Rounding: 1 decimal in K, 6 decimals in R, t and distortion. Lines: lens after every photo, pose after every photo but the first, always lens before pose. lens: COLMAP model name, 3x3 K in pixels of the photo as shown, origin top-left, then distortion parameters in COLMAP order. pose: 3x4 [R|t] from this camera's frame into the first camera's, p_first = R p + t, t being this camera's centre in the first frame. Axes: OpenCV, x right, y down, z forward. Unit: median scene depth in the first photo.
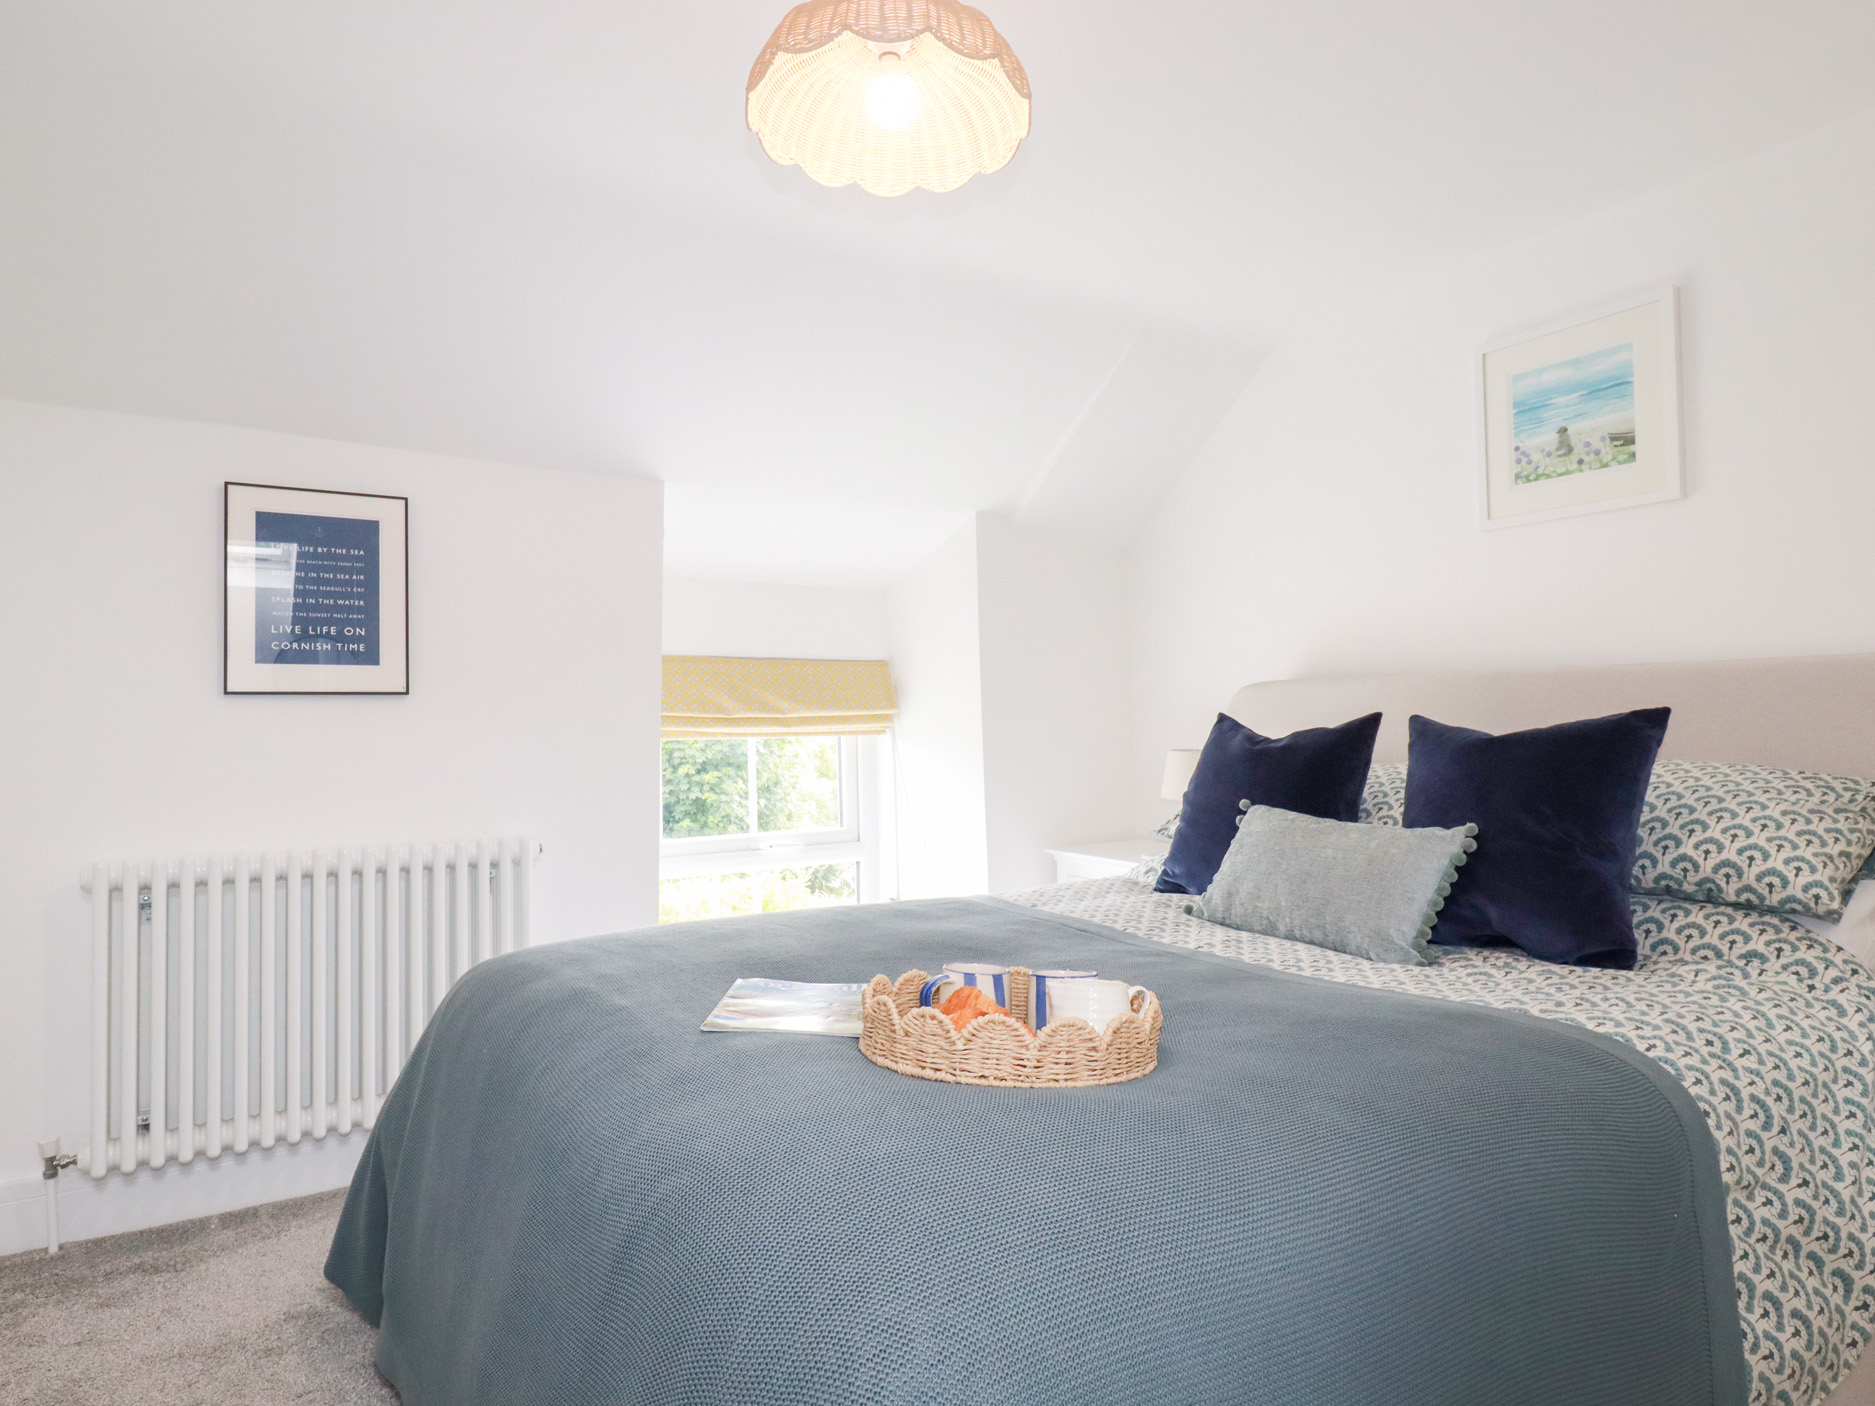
lens RADIAL K [[1096.0, 0, 937.5], [0, 1096.0, 703.0], [0, 0, 1]] dist [-0.003050, -0.003093]
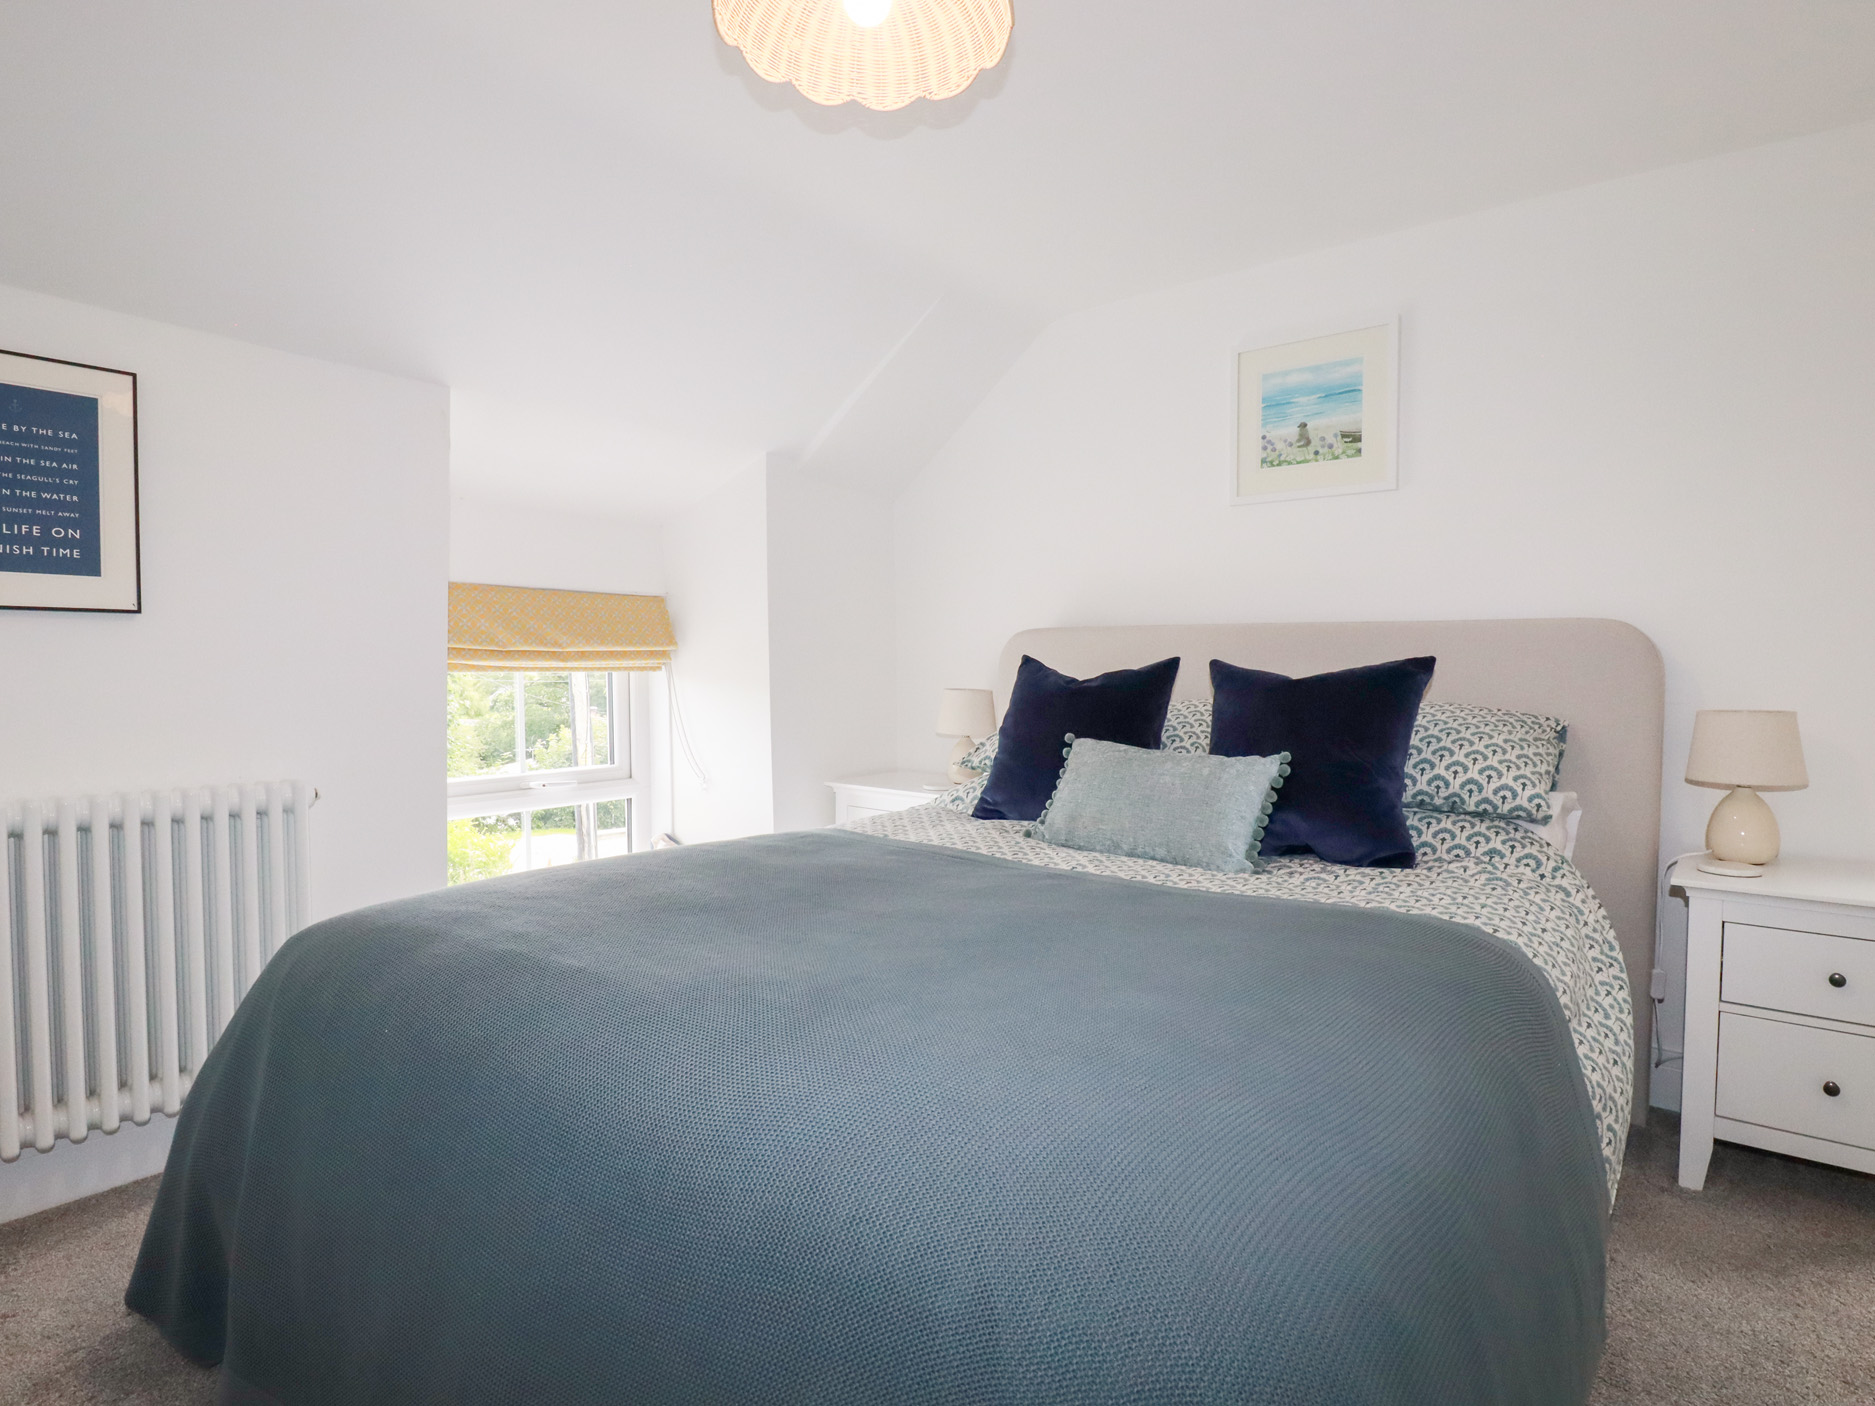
lens RADIAL K [[999.2, 0, 937.5], [0, 999.2, 703.0], [0, 0, 1]] dist [0.003485, -0.017711]
pose [[0.941696, 0.004260, 0.336438, -0.222510], [-0.023002, 0.998396, 0.051742, 0.009581], [-0.335678, -0.056464, 0.940283, 0.111824]]
